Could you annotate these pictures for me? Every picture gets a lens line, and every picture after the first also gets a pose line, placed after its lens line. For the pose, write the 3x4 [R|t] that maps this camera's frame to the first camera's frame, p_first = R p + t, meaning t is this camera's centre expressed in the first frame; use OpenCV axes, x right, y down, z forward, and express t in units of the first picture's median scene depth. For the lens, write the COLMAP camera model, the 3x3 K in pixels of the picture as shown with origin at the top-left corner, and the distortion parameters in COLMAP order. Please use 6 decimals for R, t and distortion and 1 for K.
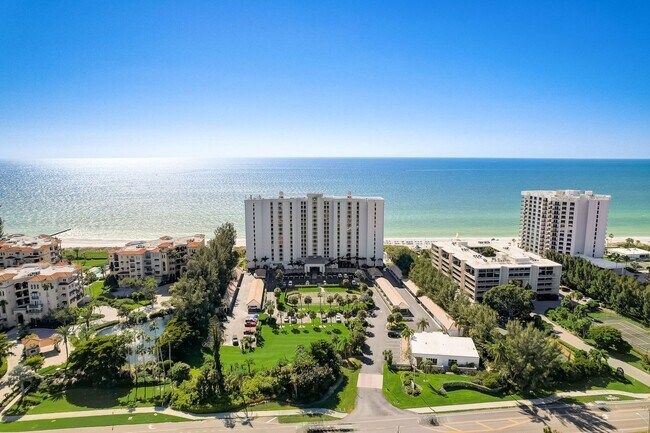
lens RADIAL K [[530.4, 0, 326.8], [0, 530.4, 211.9], [0, 0, 1]] dist [-0.095040, -0.010775]
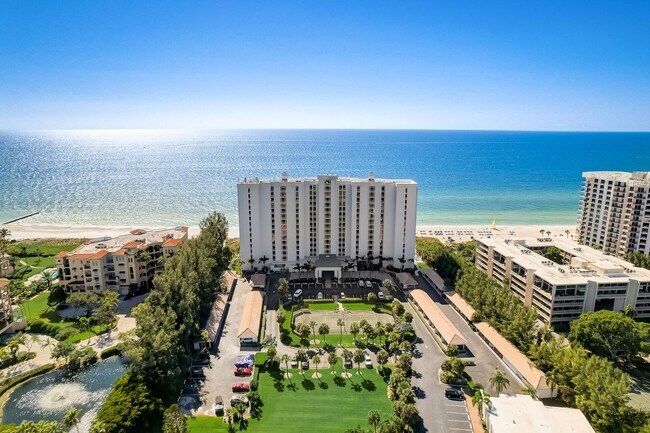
lens RADIAL K [[522.8, 0, 326.0], [0, 522.8, 222.1], [0, 0, 1]] dist [-0.070260, 0.035471]
pose [[0.999996, 0.002661, -0.001007, -0.027872], [-0.002579, 0.997241, 0.074189, -0.026881], [0.001202, -0.074186, 0.997244, 0.263389]]
